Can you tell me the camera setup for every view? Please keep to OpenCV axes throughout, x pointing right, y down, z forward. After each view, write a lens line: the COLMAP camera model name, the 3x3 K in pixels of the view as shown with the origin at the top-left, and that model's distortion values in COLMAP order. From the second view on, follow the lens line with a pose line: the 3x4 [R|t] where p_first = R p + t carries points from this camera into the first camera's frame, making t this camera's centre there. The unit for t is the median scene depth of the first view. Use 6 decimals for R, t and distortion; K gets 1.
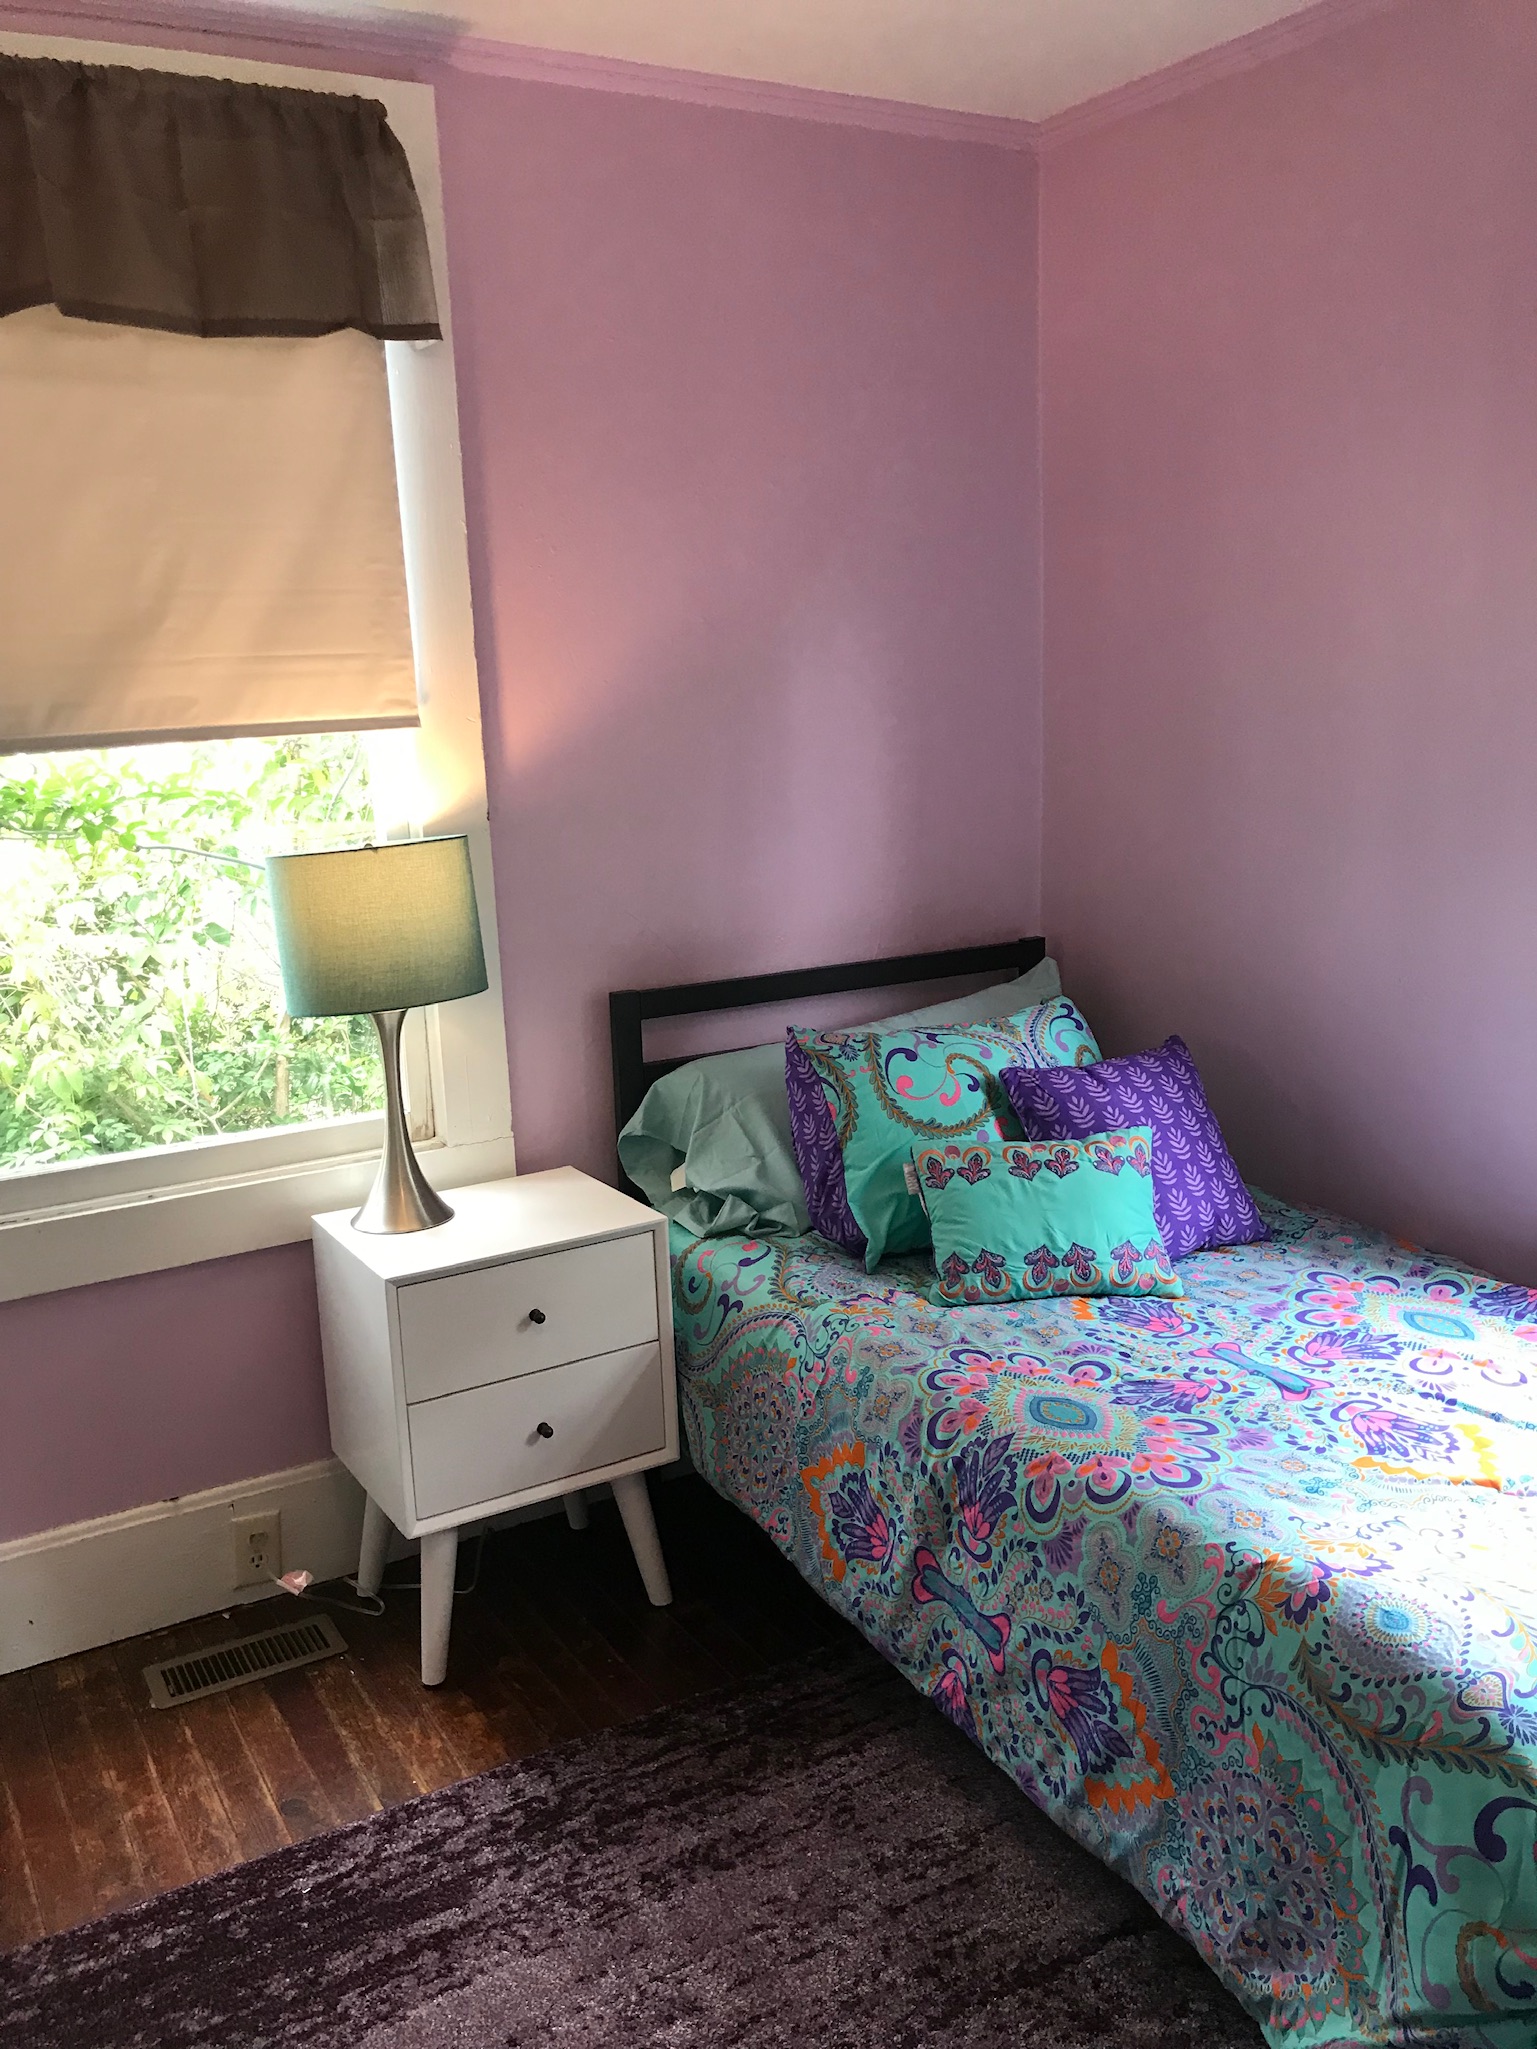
lens RADIAL K [[1708.2, 0, 768.5], [0, 1708.2, 1024.5], [0, 0, 1]] dist [0.023765, -0.002773]
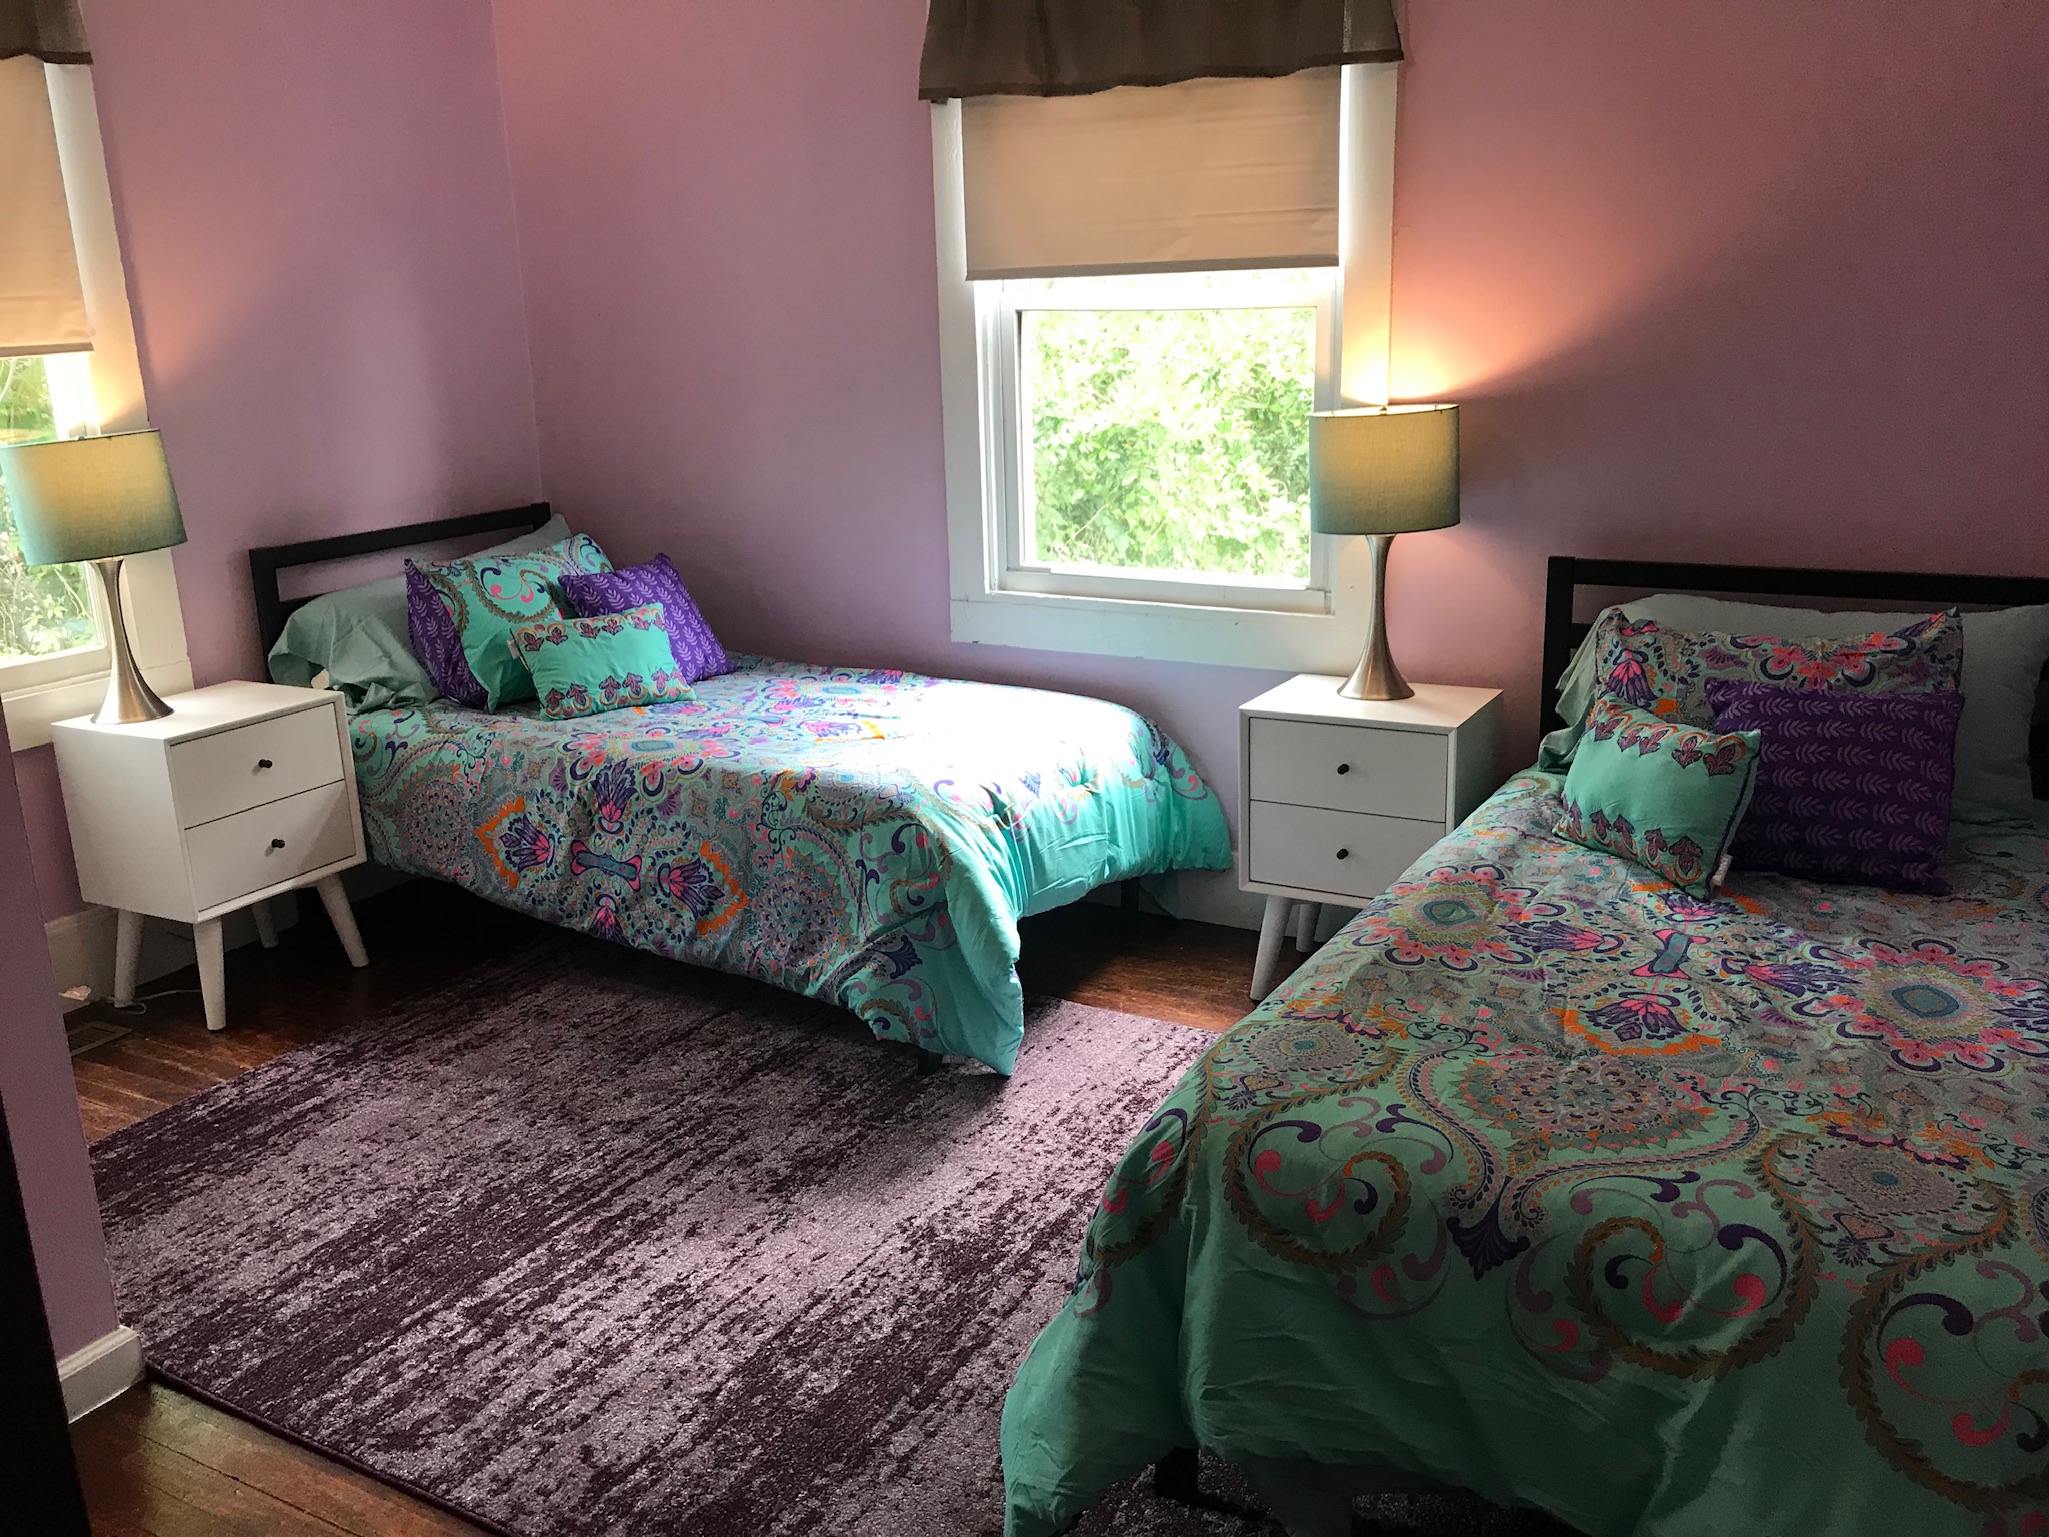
lens RADIAL K [[1716.3, 0, 1024.5], [0, 1716.3, 768.5], [0, 0, 1]] dist [-0.026181, -0.011788]
pose [[0.863237, -0.117246, 0.490994, -0.287907], [0.090148, 0.992823, 0.078588, 0.119255], [-0.496684, -0.023578, 0.867611, -0.556774]]
